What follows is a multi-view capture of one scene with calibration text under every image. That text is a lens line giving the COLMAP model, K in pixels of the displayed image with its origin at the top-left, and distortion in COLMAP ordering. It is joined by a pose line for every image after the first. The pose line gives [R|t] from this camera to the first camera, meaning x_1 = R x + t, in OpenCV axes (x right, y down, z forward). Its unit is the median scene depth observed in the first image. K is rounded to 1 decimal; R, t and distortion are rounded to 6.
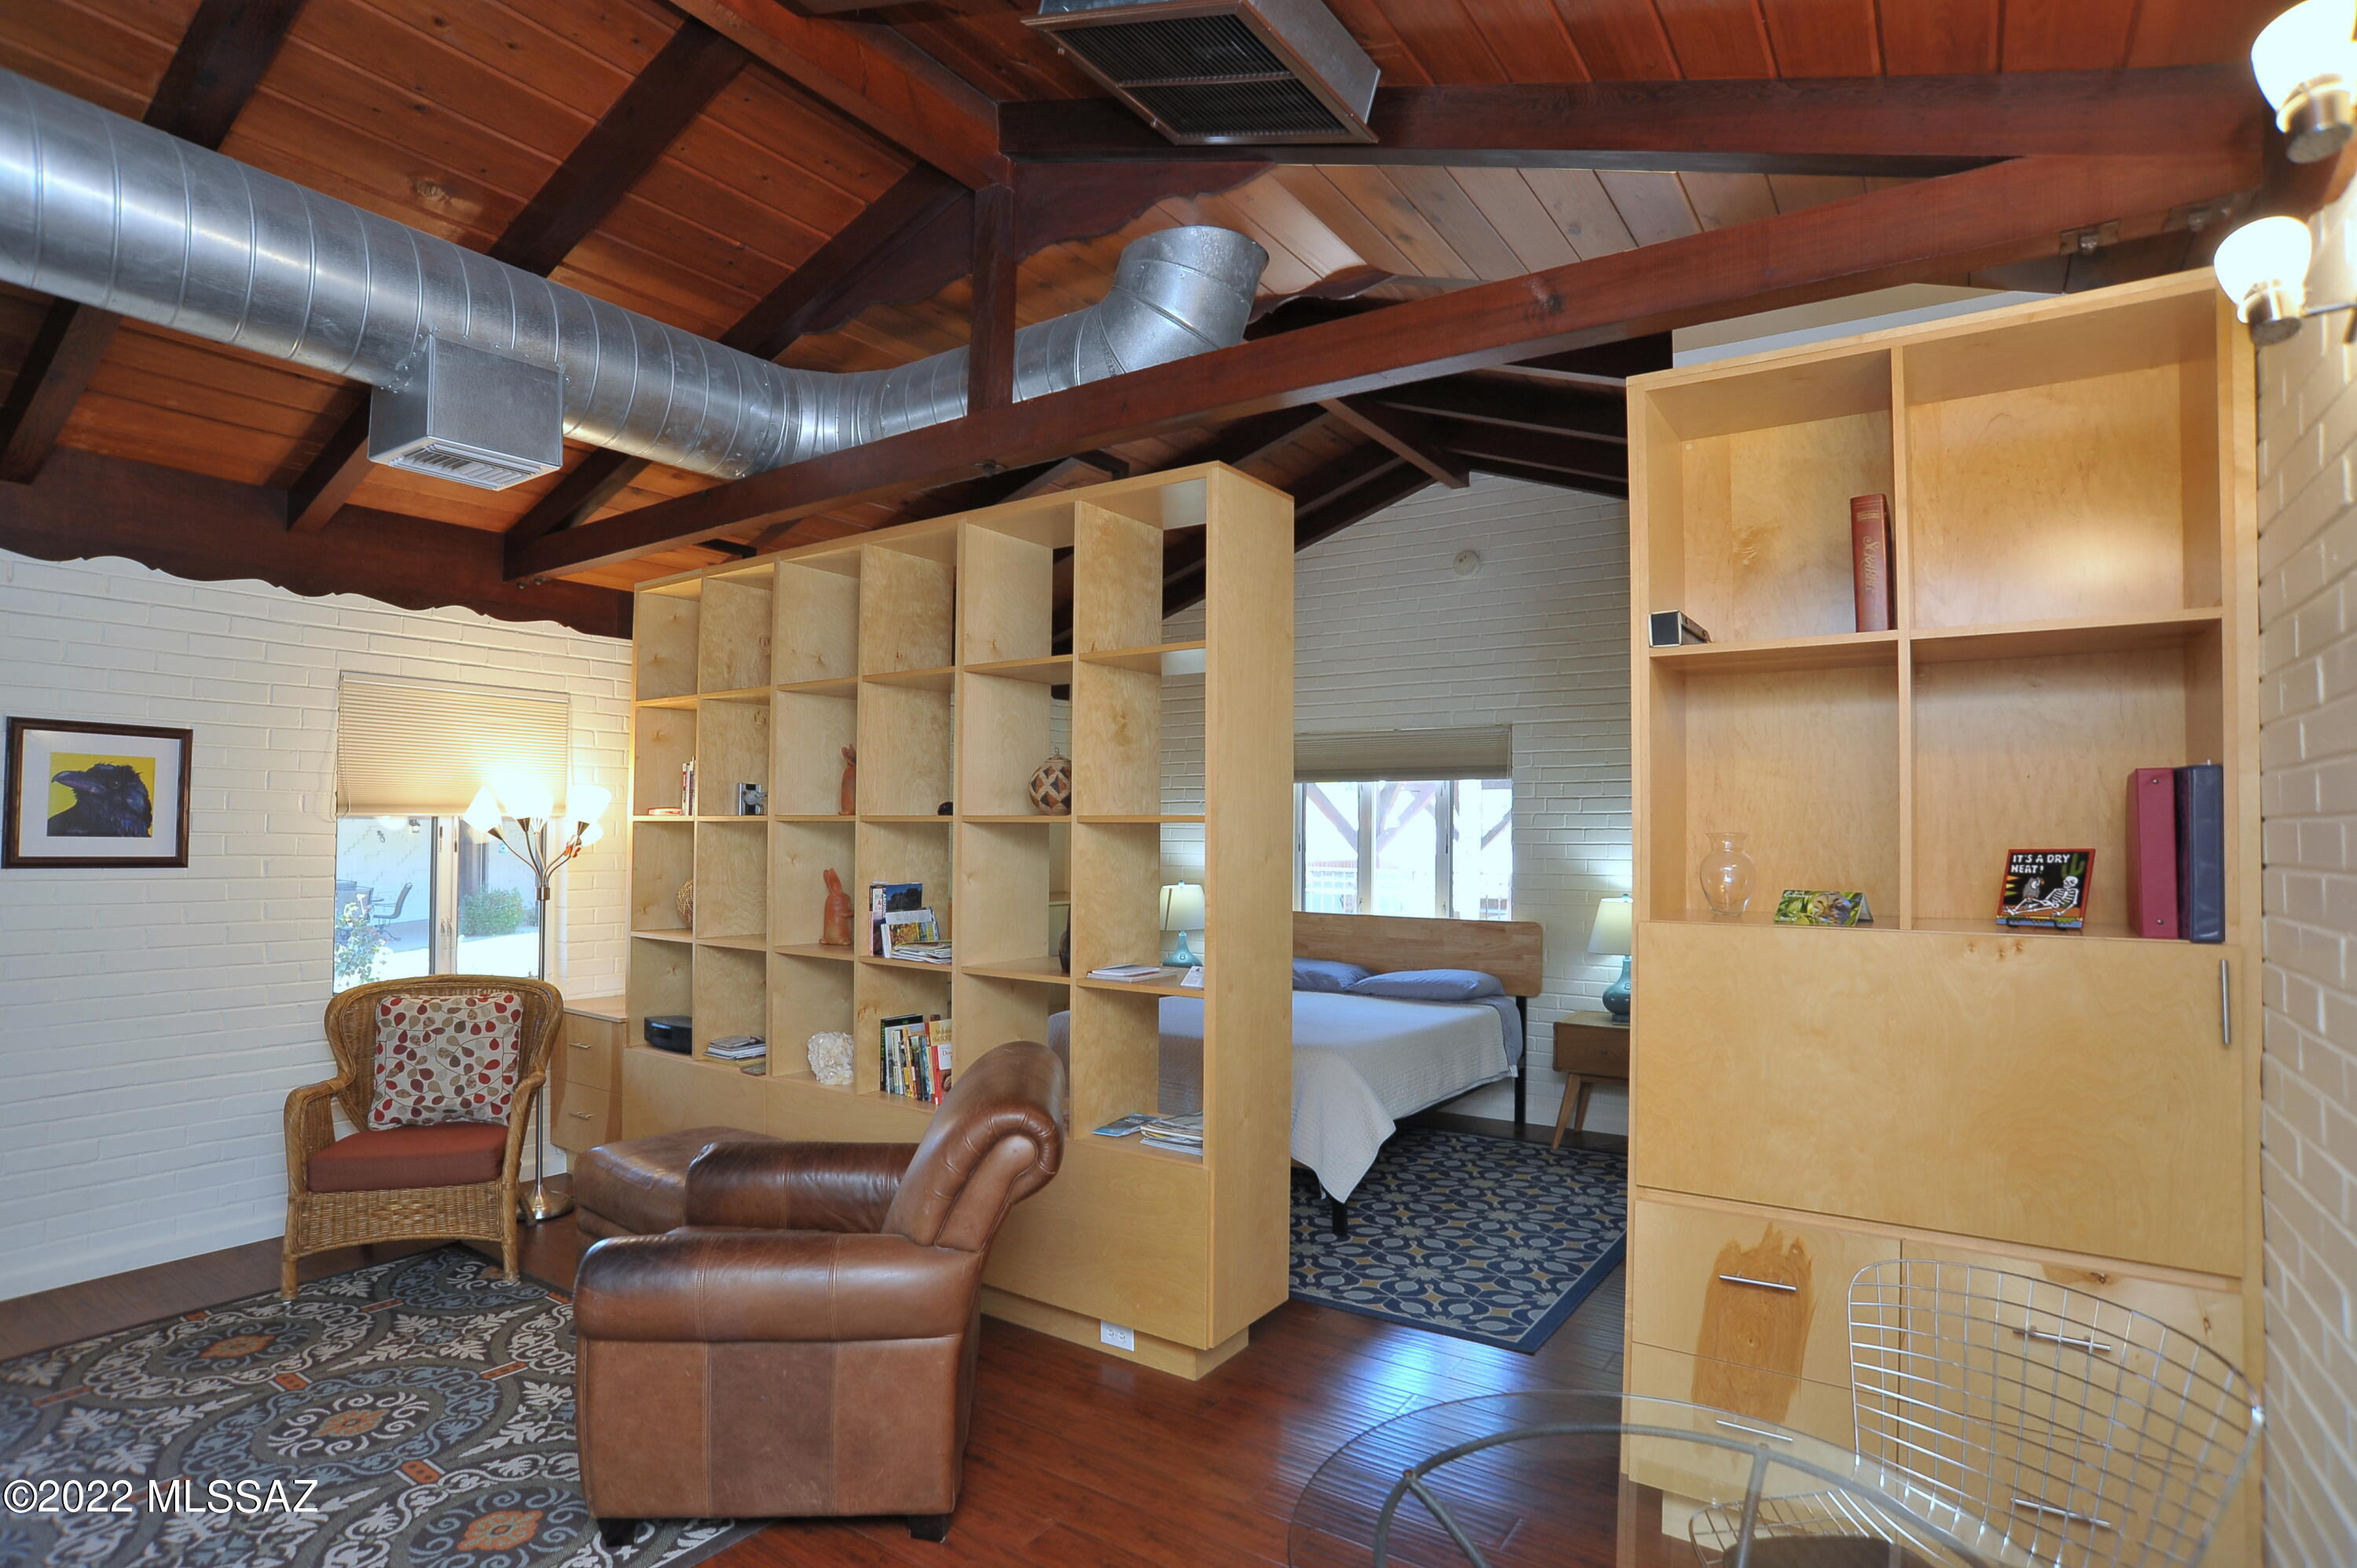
lens RADIAL K [[1217.6, 0, 1141.2], [0, 1217.6, 794.6], [0, 0, 1]] dist [-0.017127, 0.000894]
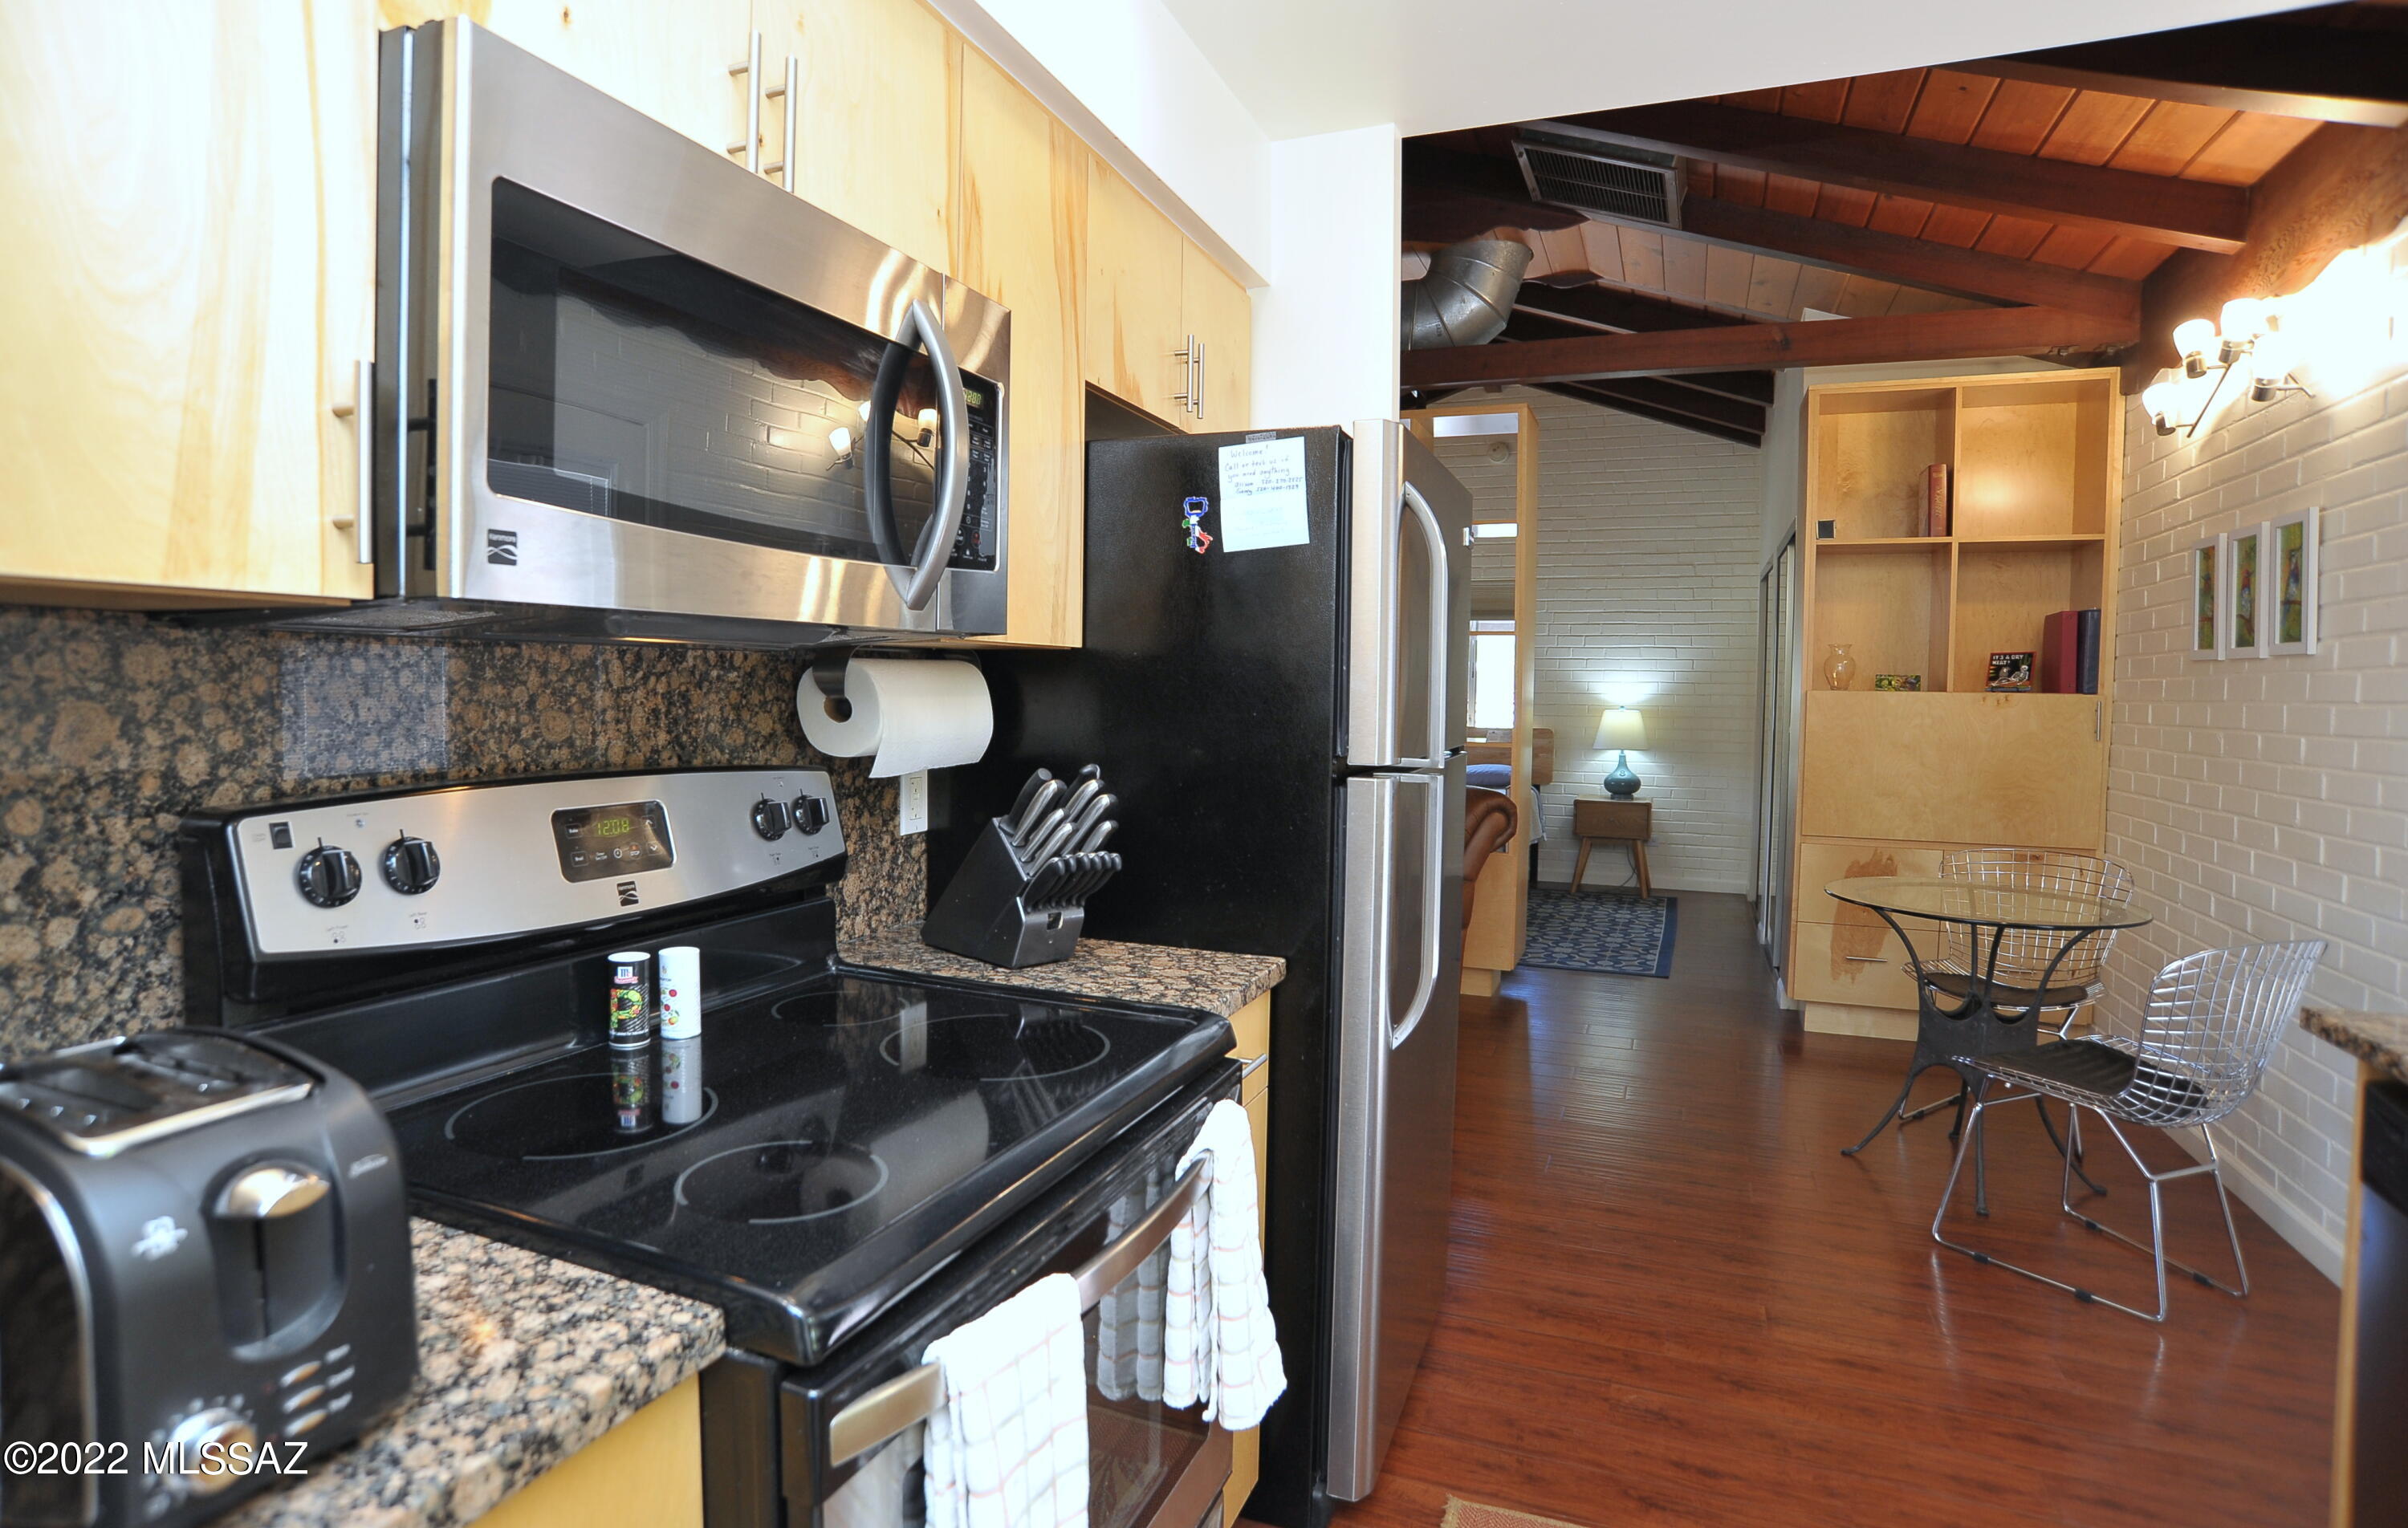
lens RADIAL K [[1249.2, 0, 1206.9], [0, 1249.2, 720.0], [0, 0, 1]] dist [-0.026385, -0.000211]
pose [[0.972473, 0.002644, 0.233000, -0.960536], [-0.016788, 0.998132, 0.058738, 0.057224], [-0.232410, -0.061033, 0.970701, -0.634814]]
